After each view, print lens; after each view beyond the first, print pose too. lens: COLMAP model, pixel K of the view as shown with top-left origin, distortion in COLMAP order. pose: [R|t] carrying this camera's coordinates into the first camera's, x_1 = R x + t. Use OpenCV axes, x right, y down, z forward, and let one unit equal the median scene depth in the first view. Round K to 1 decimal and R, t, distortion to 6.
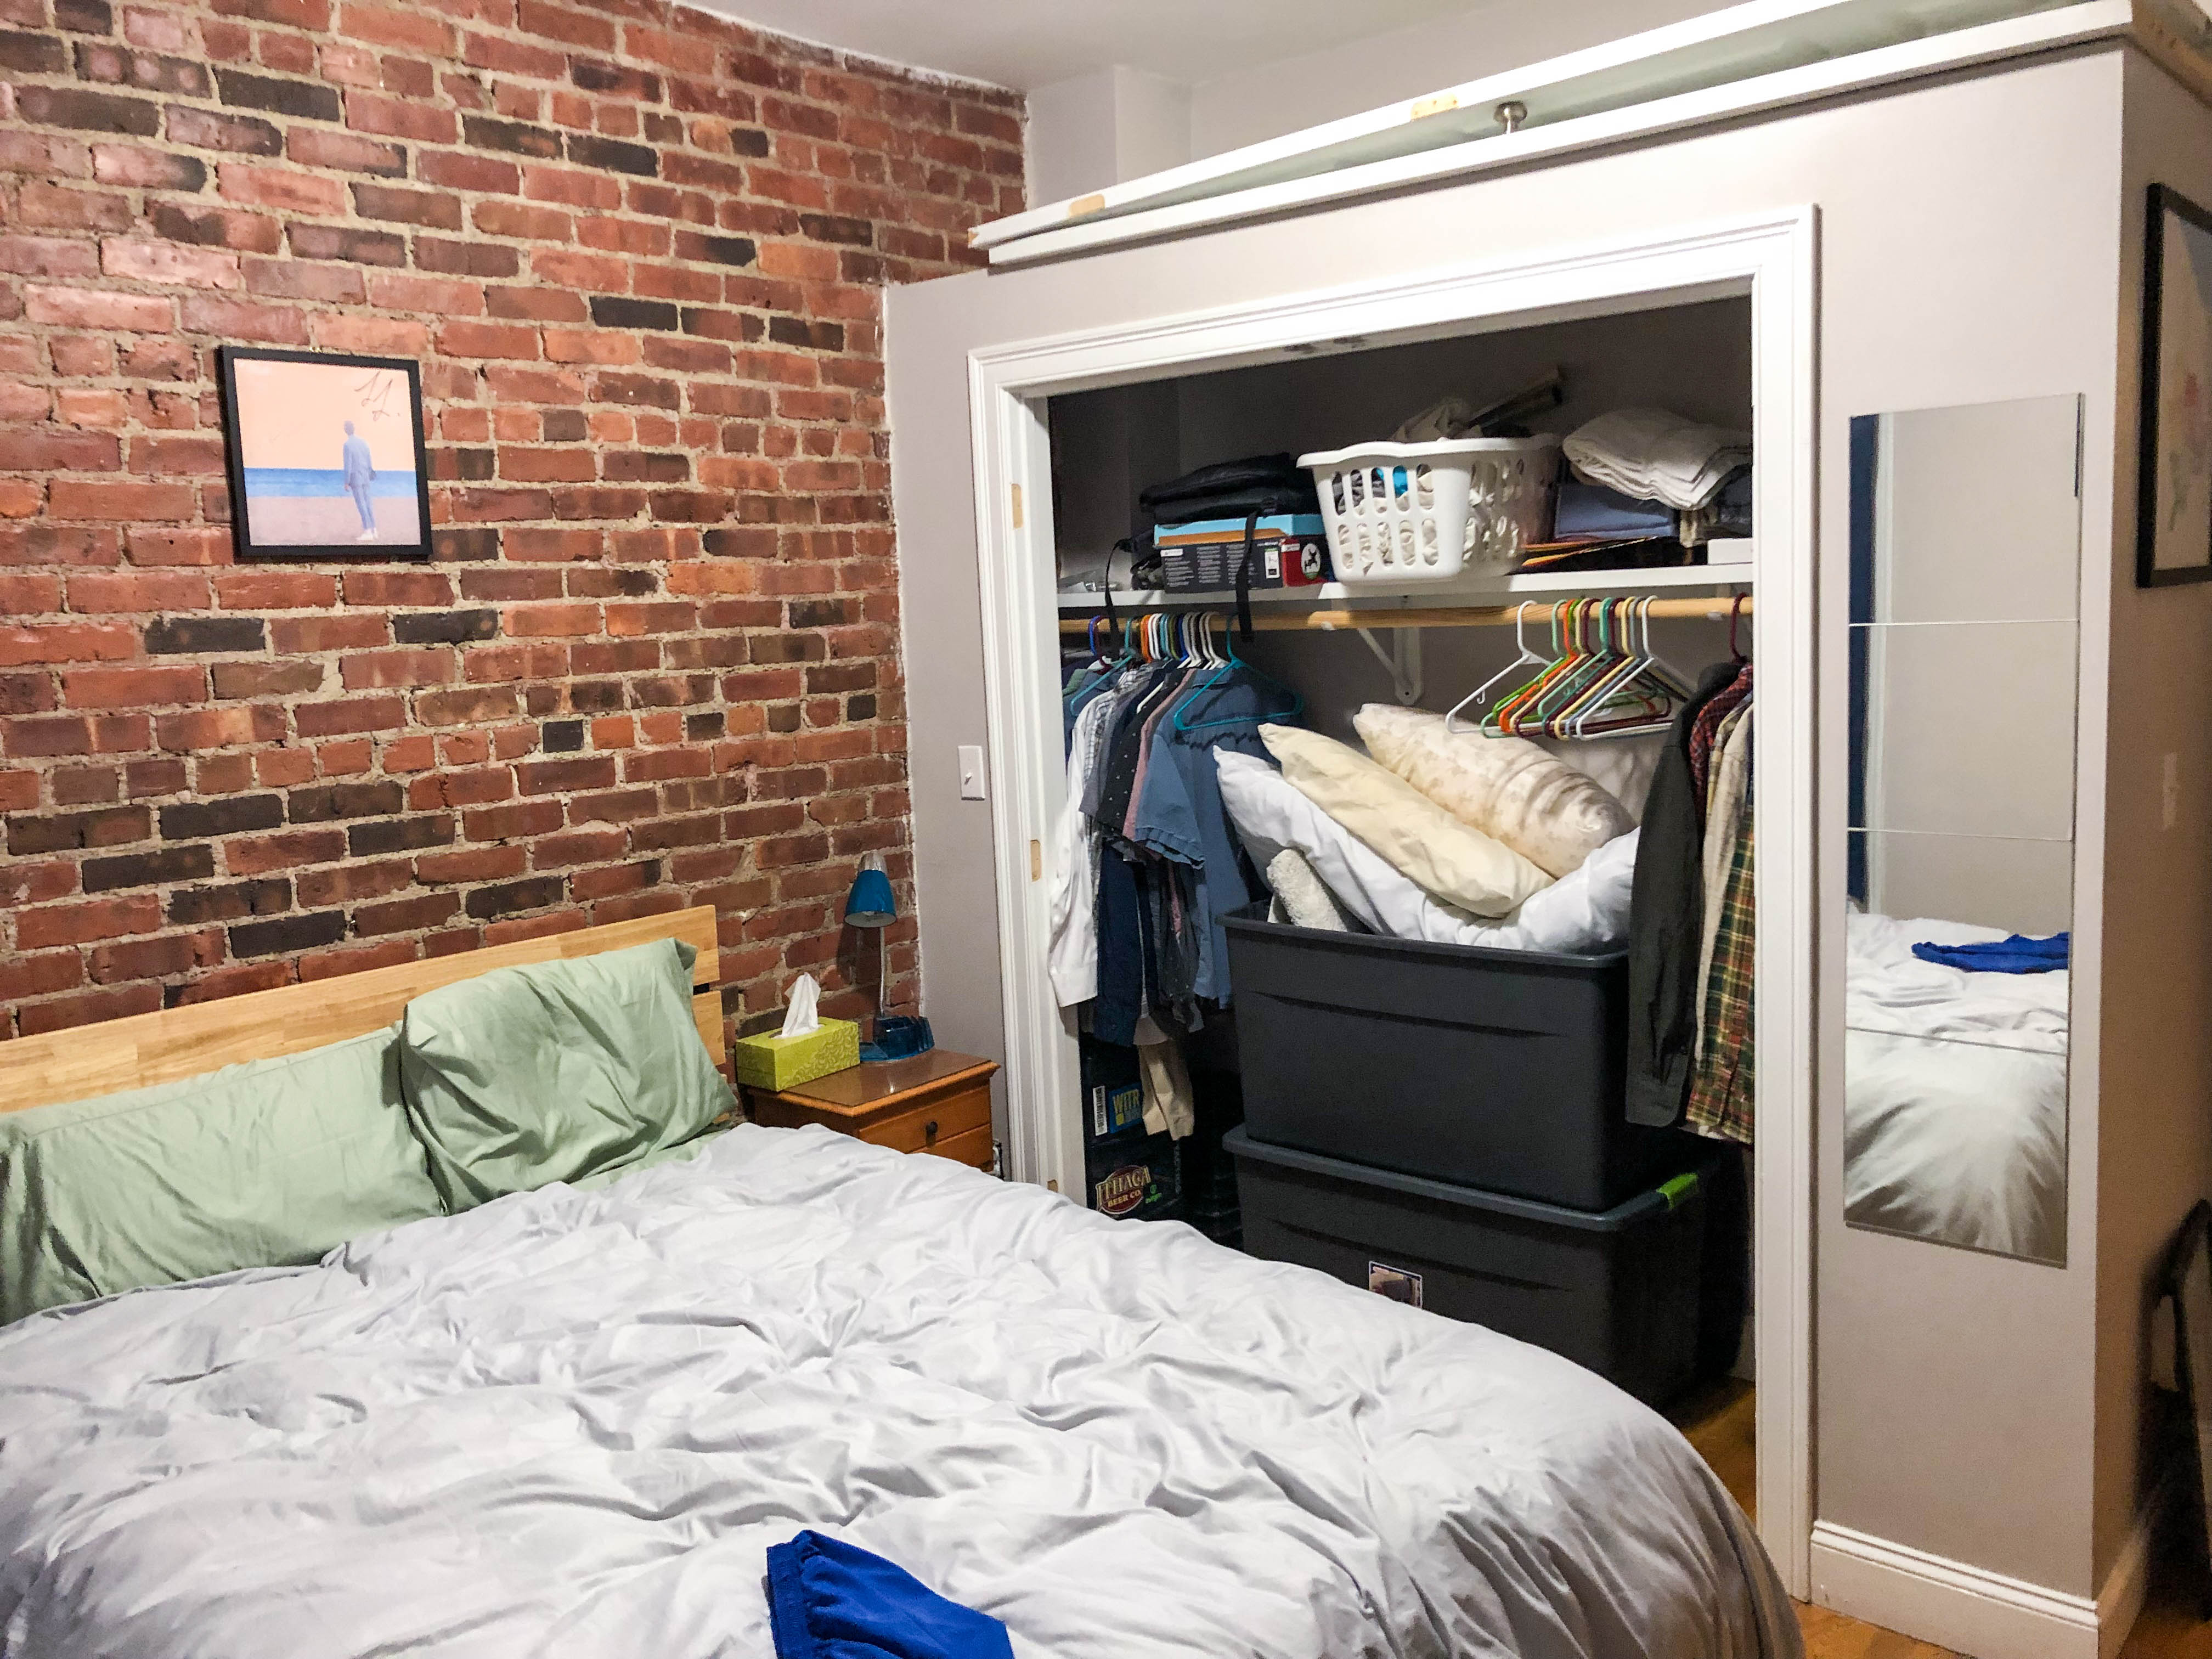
lens RADIAL K [[1821.8, 0, 1096.6], [0, 1821.8, 820.4], [0, 0, 1]] dist [0.025027, -0.019487]
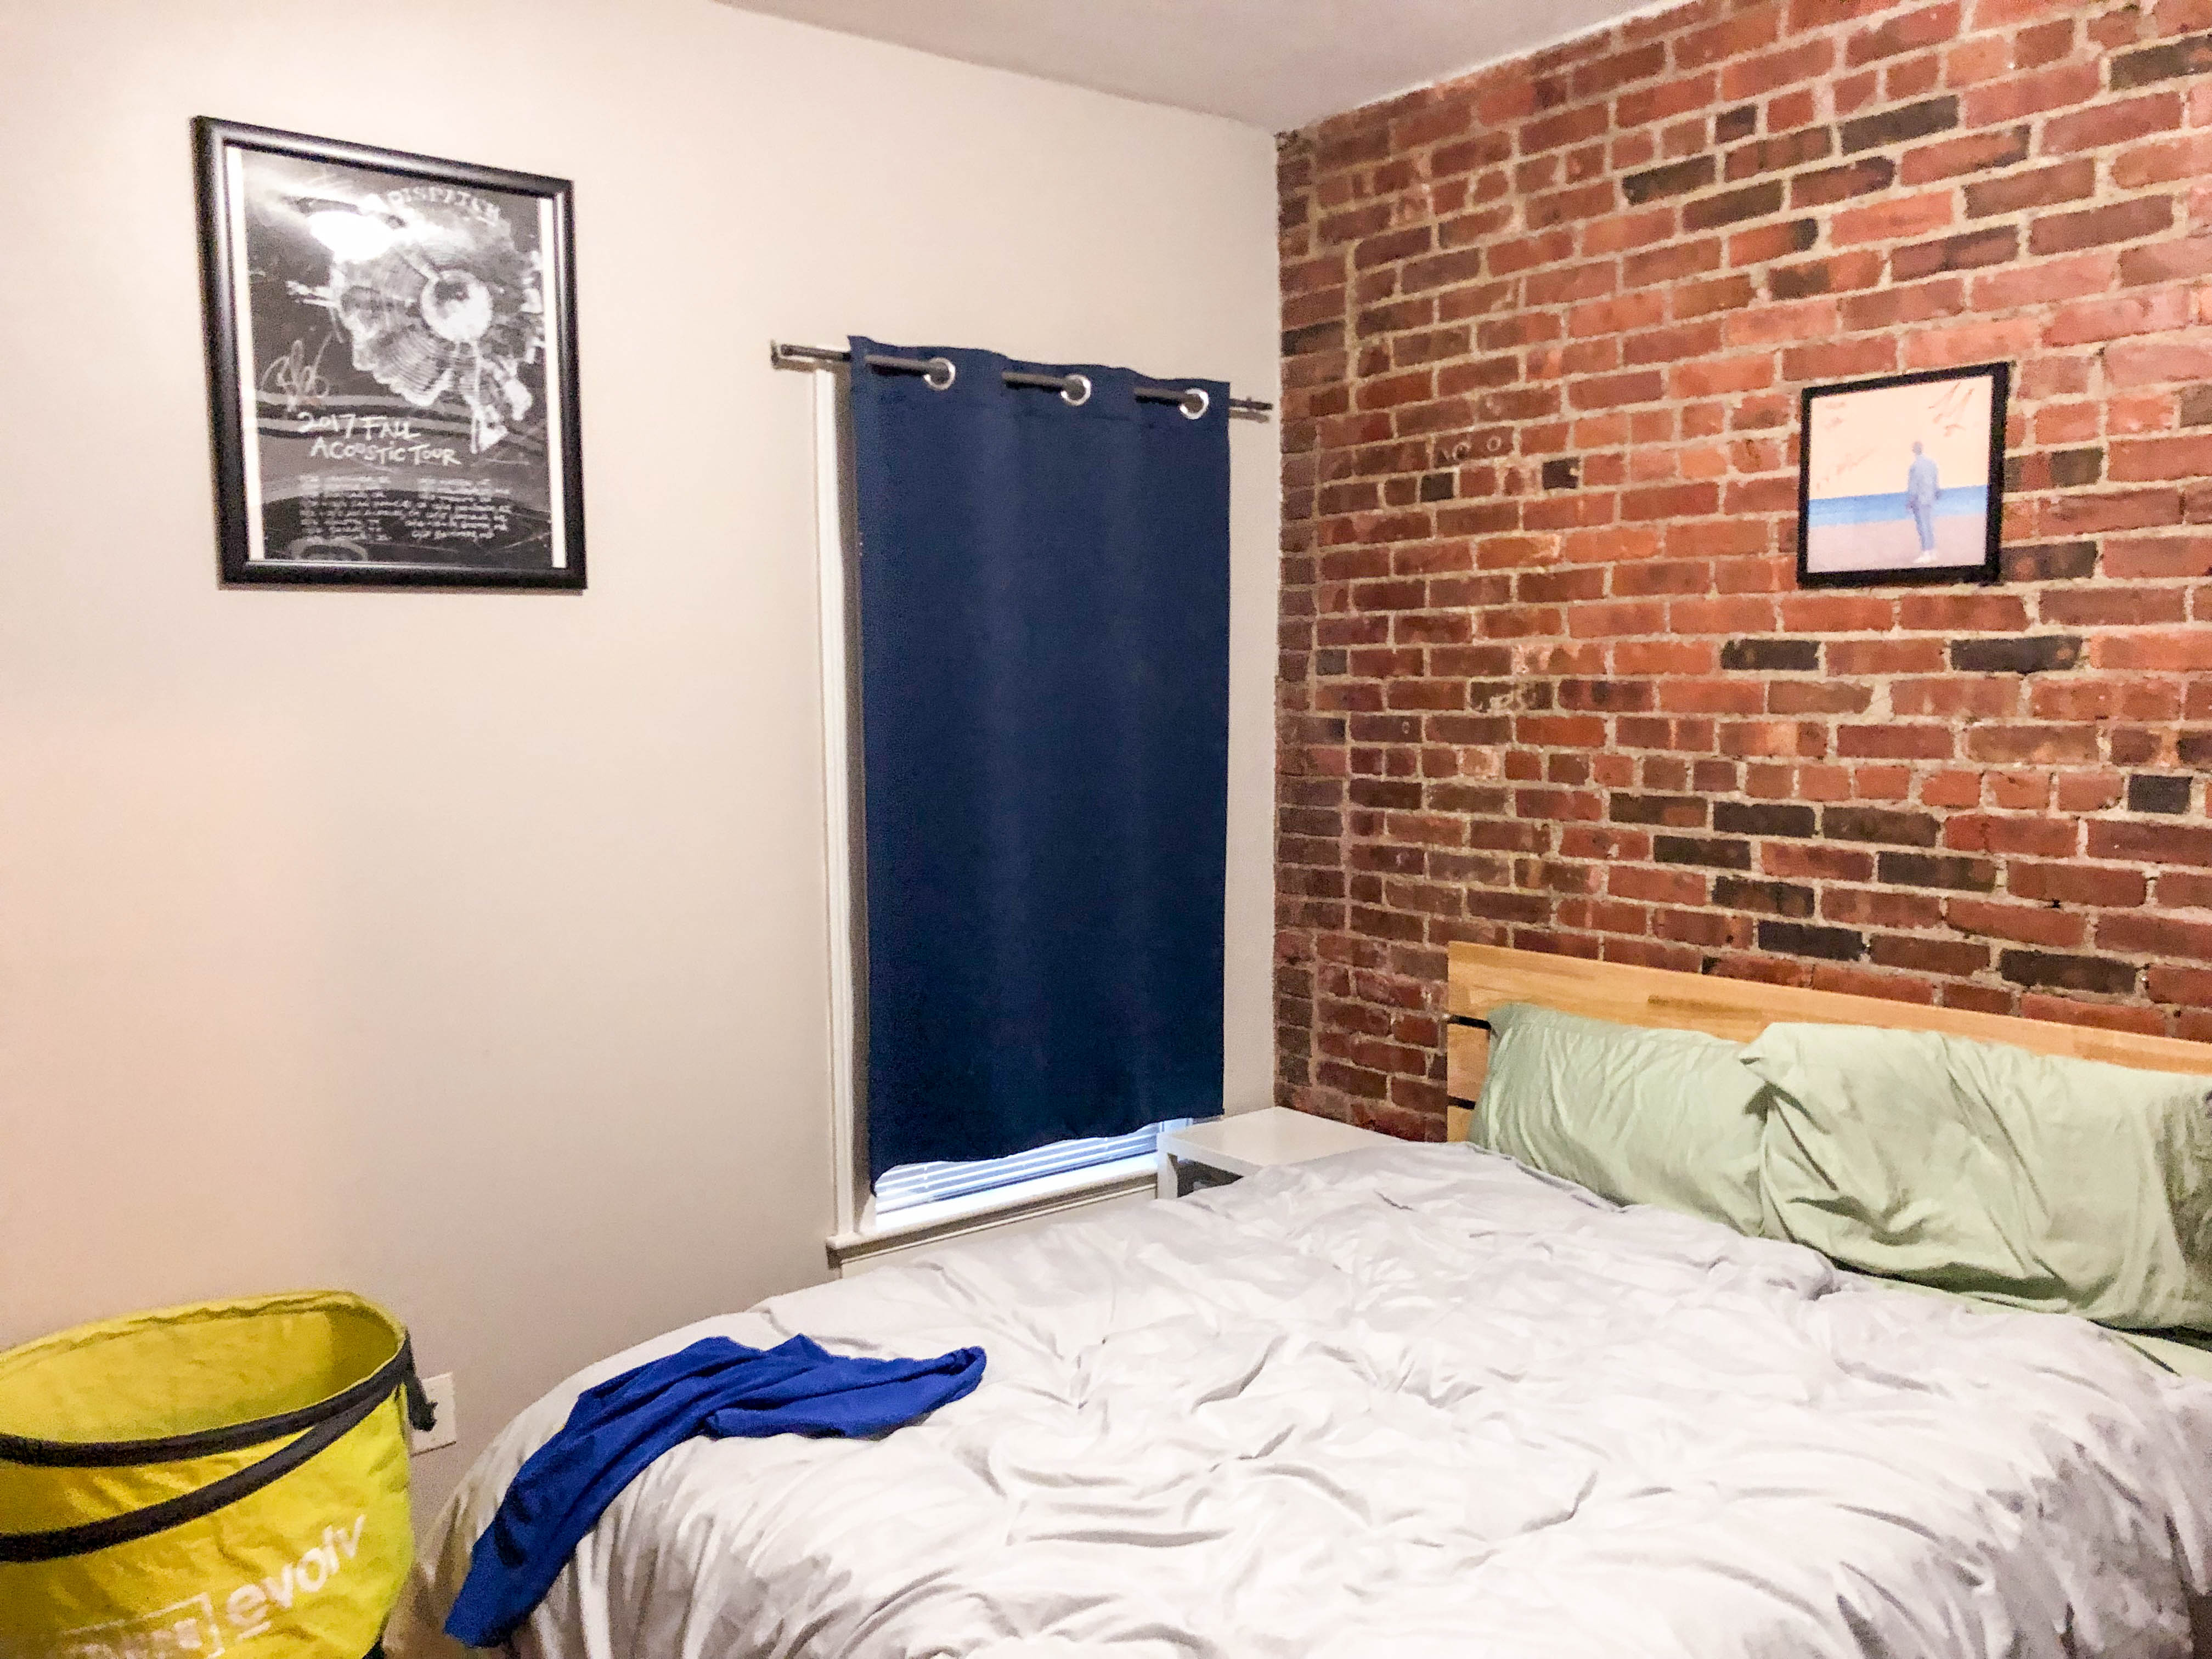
lens RADIAL K [[1821.8, 0, 1096.7], [0, 1821.8, 839.6], [0, 0, 1]] dist [0.025027, -0.019487]
pose [[-0.151443, 0.135221, -0.979173, 0.627951], [-0.109677, 0.982183, 0.152600, -0.107897], [0.982362, 0.130503, -0.133914, 0.713141]]
